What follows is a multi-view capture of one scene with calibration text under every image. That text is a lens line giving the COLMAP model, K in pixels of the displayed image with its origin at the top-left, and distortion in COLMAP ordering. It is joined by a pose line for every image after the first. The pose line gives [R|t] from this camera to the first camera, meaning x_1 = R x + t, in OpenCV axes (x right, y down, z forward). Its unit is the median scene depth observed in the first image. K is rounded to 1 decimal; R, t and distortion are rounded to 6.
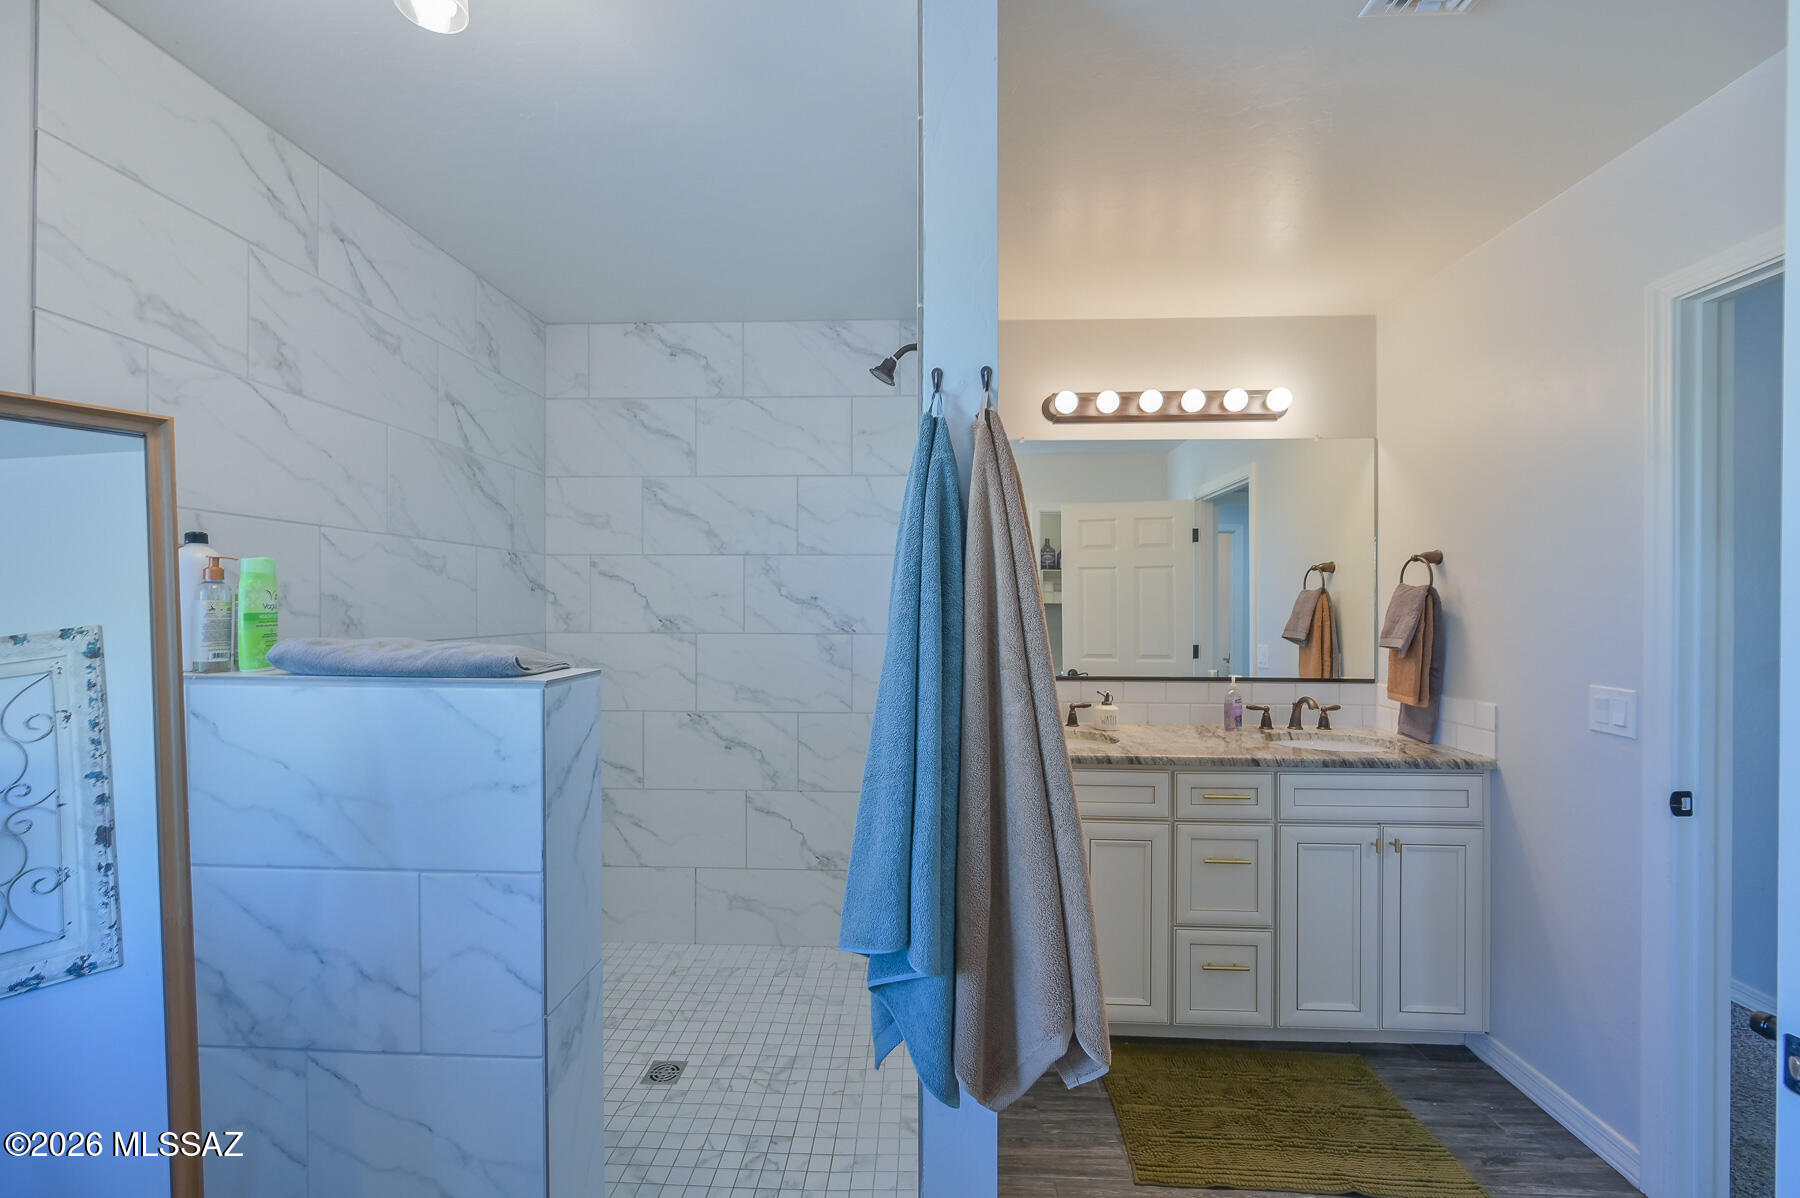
lens RADIAL K [[707.0, 0, 899.9], [0, 707.0, 603.5], [0, 0, 1]] dist [-0.002211, 0.000211]
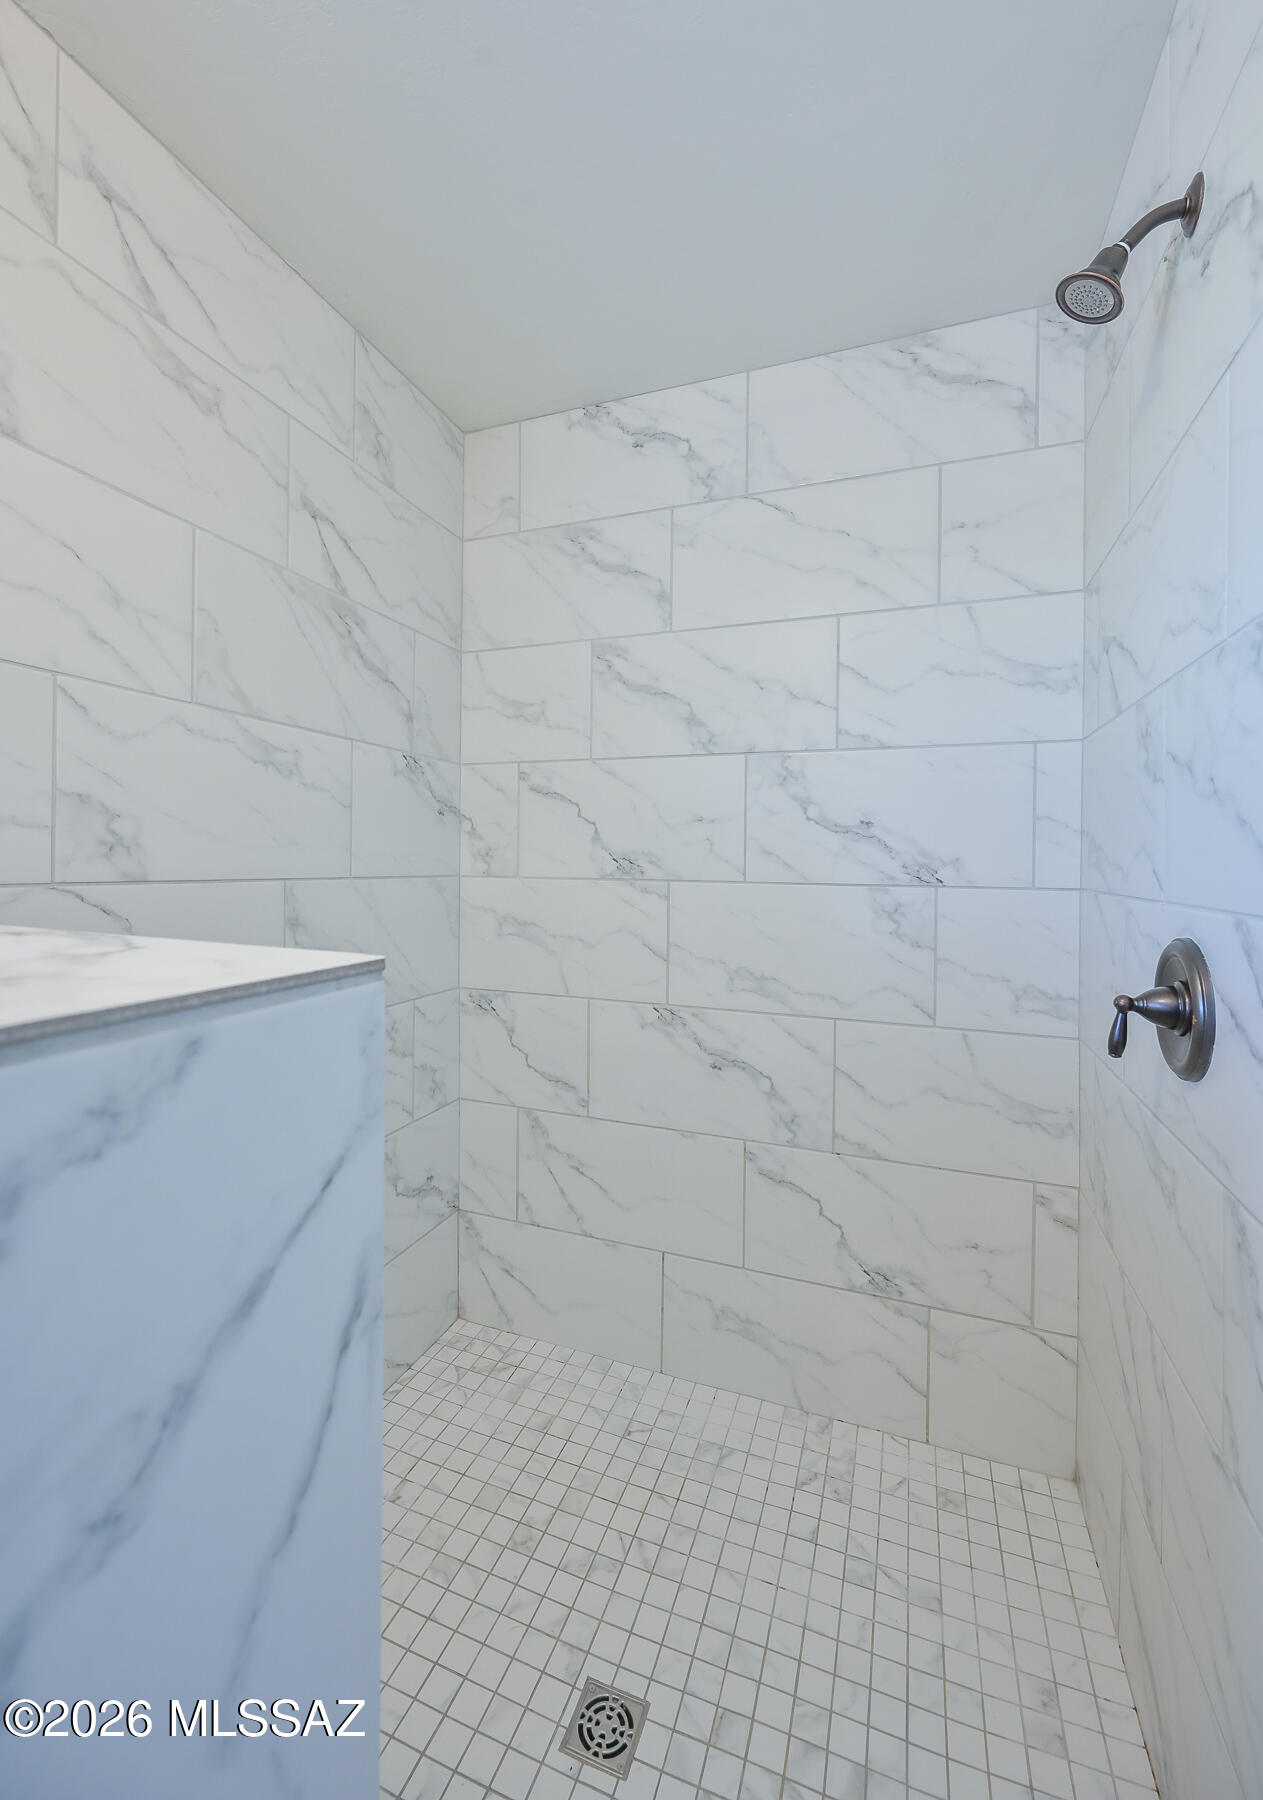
lens RADIAL K [[729.1, 0, 633.6], [0, 729.1, 865.5], [0, 0, 1]] dist [-0.013167, 0.000022]
pose [[0.950445, 0.011872, -0.310666, -0.117504], [-0.011060, 0.999929, 0.004375, 0.026526], [0.310695, -0.000722, 0.950509, 0.377098]]
